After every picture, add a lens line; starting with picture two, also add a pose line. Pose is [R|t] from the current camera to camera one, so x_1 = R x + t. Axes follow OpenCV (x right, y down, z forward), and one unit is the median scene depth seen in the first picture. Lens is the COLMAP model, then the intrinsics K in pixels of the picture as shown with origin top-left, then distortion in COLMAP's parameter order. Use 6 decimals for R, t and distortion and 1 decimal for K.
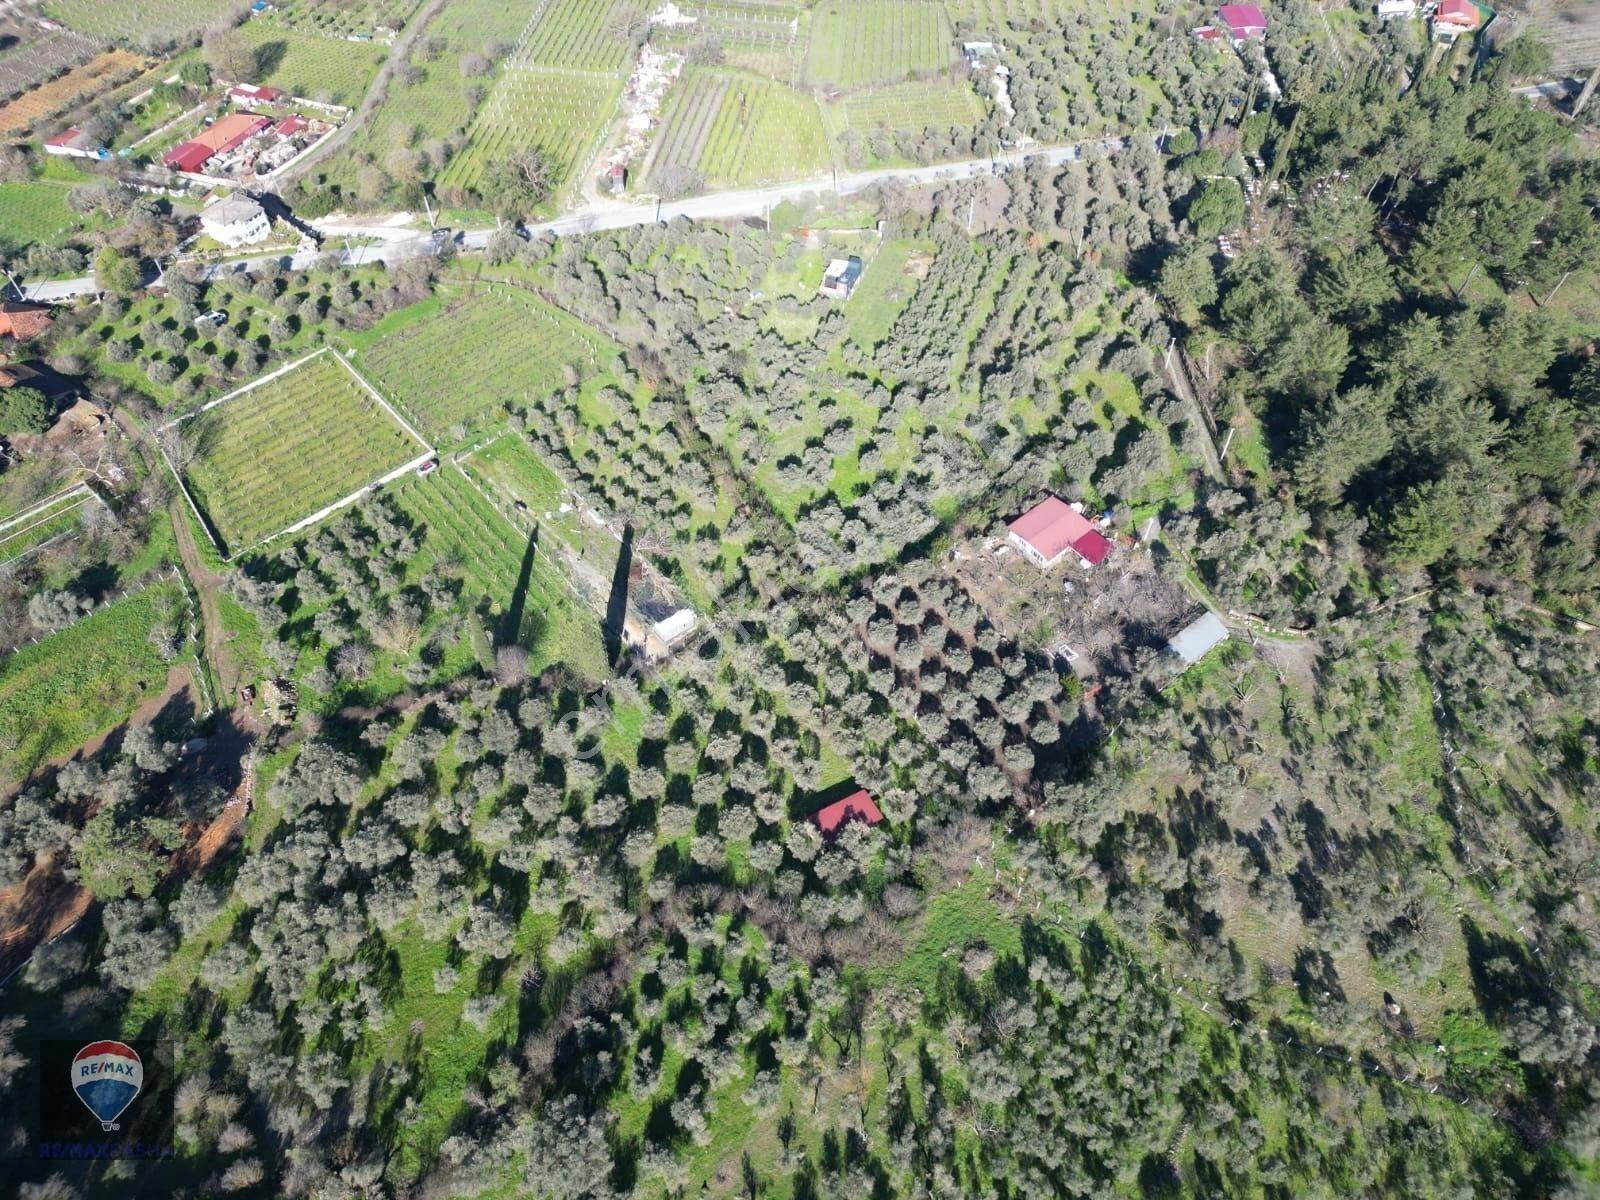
lens RADIAL K [[1139.9, 0, 816.6], [0, 1139.9, 593.7], [0, 0, 1]] dist [0.073302, -0.068881]
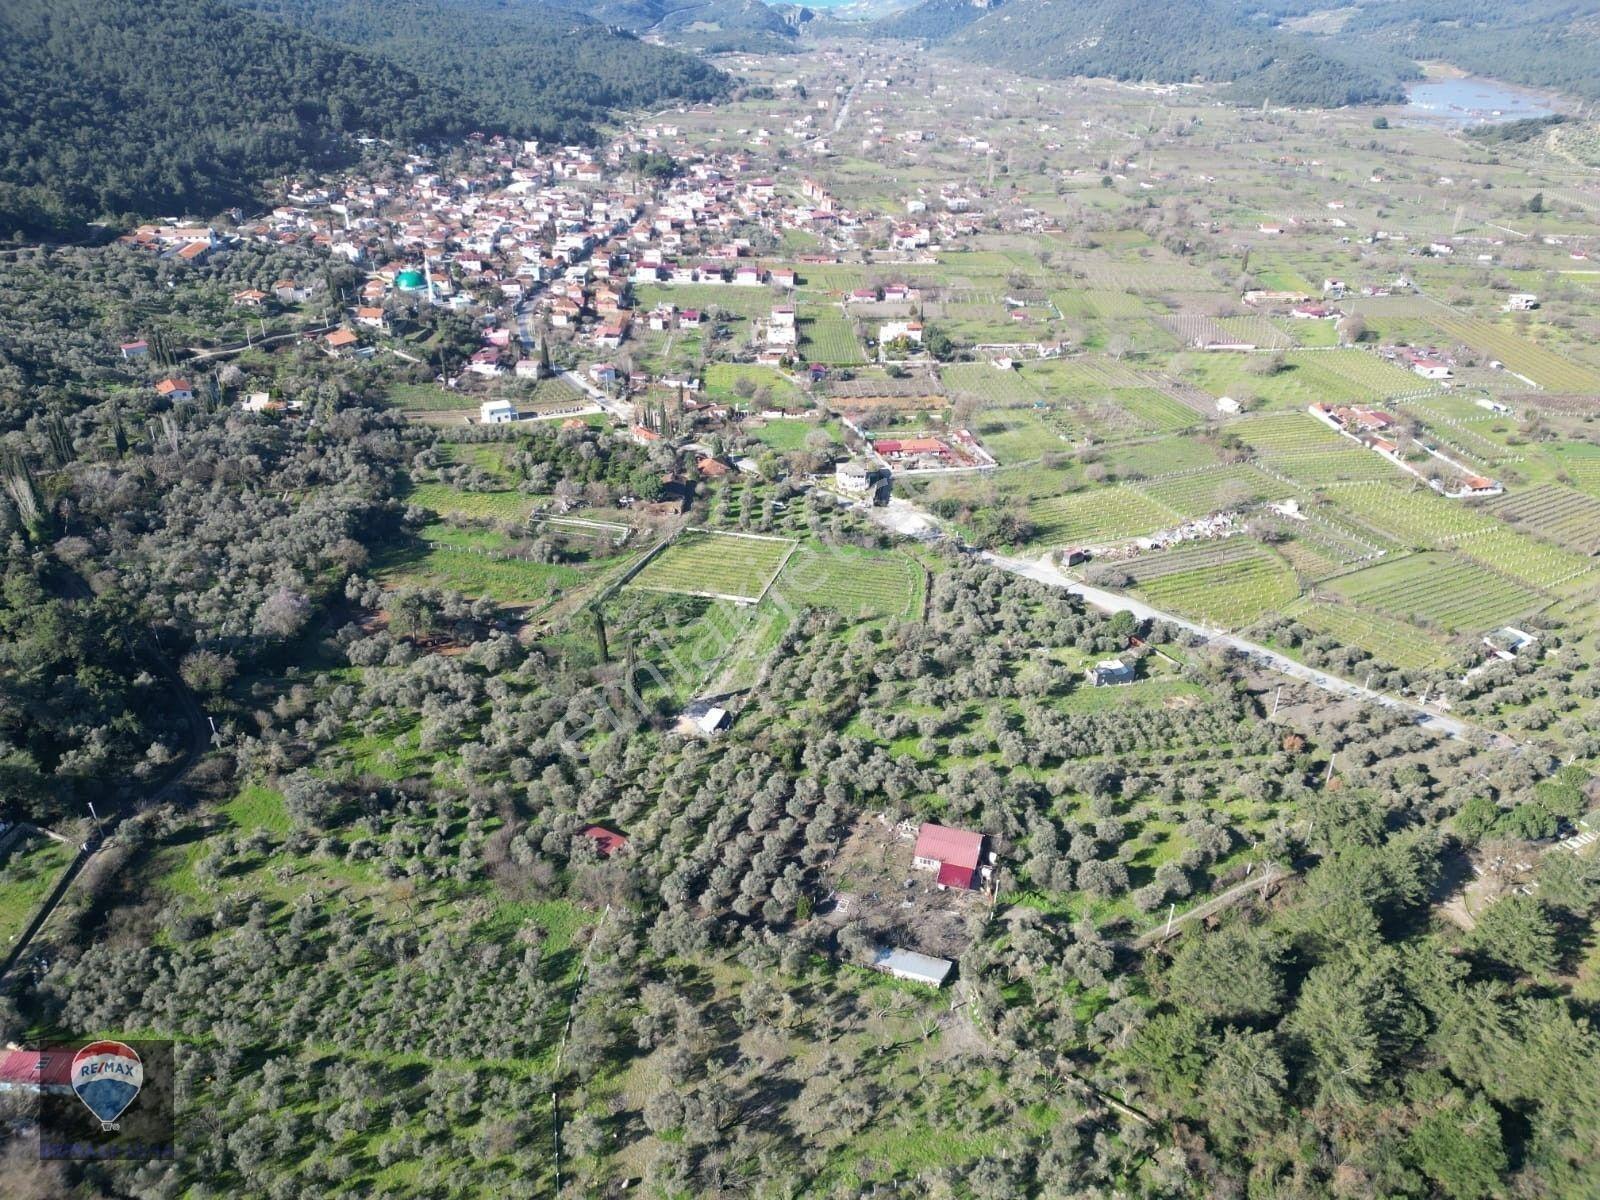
lens RADIAL K [[1139.9, 0, 791.6], [0, 1139.9, 616.2], [0, 0, 1]] dist [0.073302, -0.068881]
pose [[0.536699, 0.416825, -0.733629, 0.896117], [-0.658538, 0.750509, -0.055350, -0.067240], [0.527524, 0.512828, 0.677293, 0.054220]]
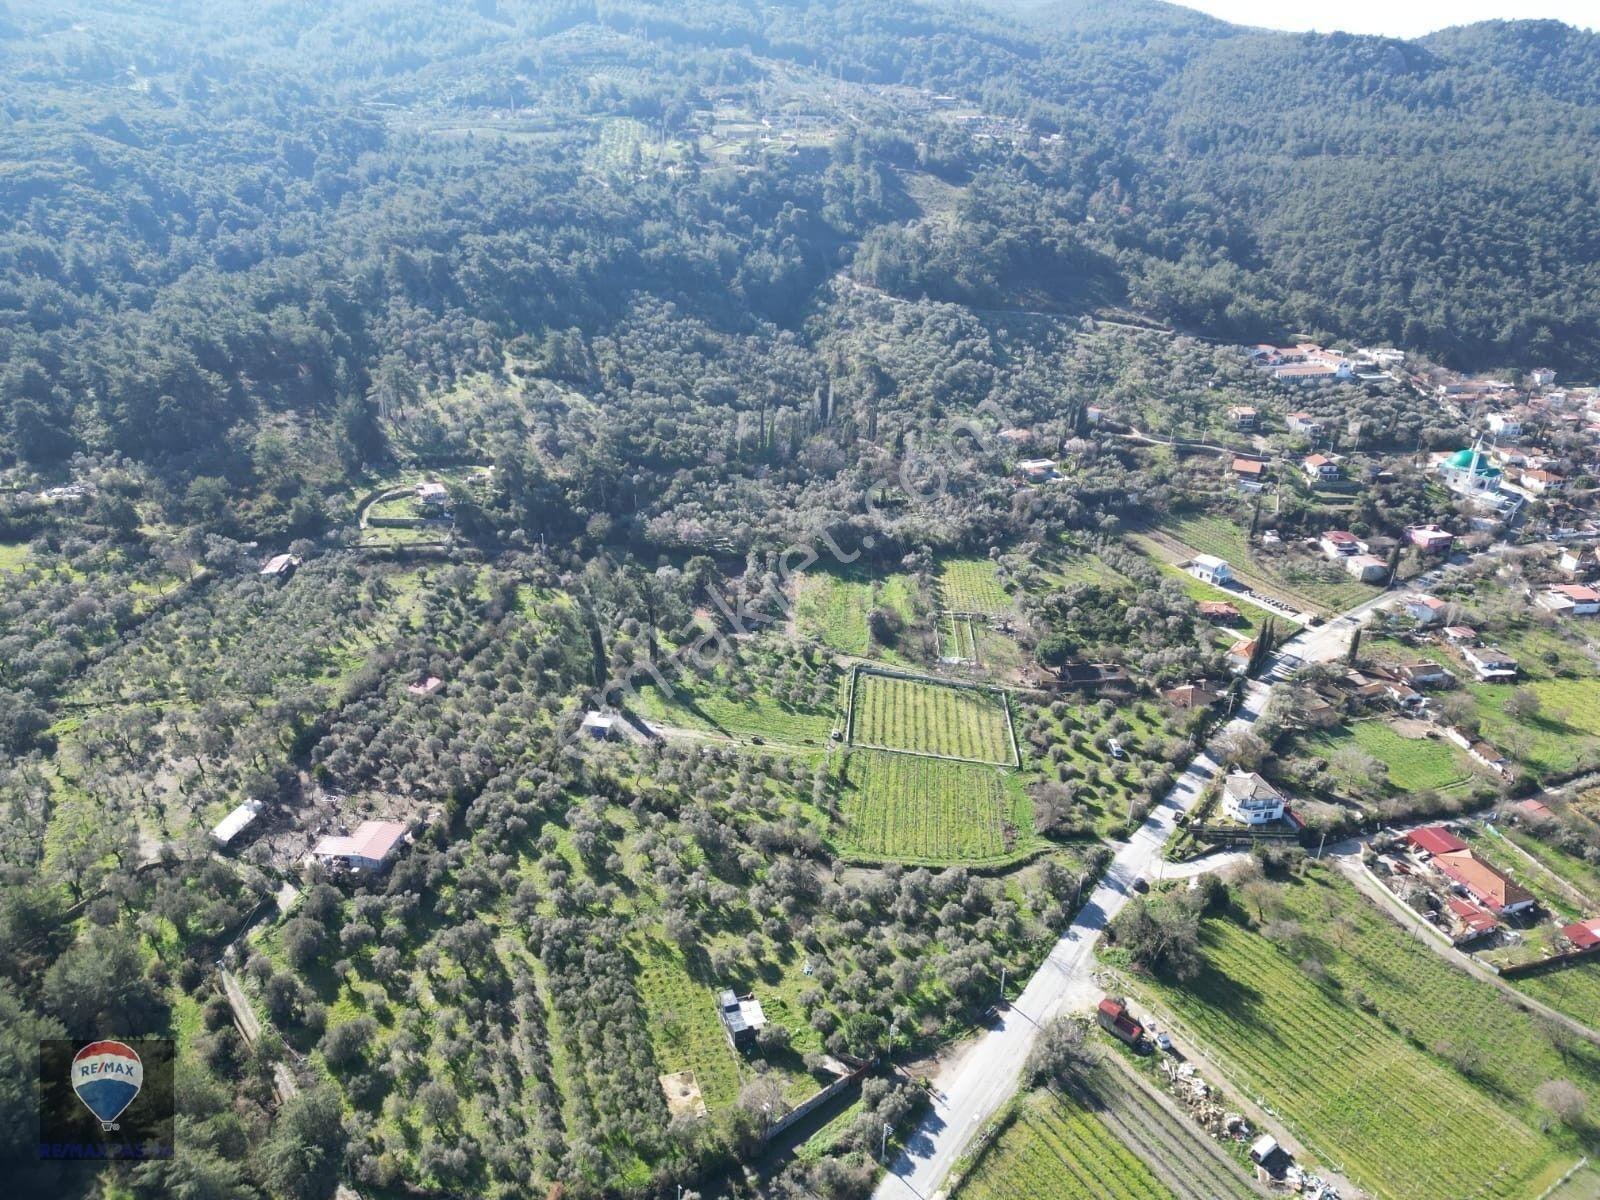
lens RADIAL K [[1139.9, 0, 801.4], [0, 1139.9, 599.0], [0, 0, 1]] dist [0.073302, -0.068881]
pose [[-0.755598, 0.248183, -0.606199, 0.569605], [-0.527661, 0.317743, 0.787790, -1.406652], [0.388132, 0.915120, -0.109129, 1.120803]]
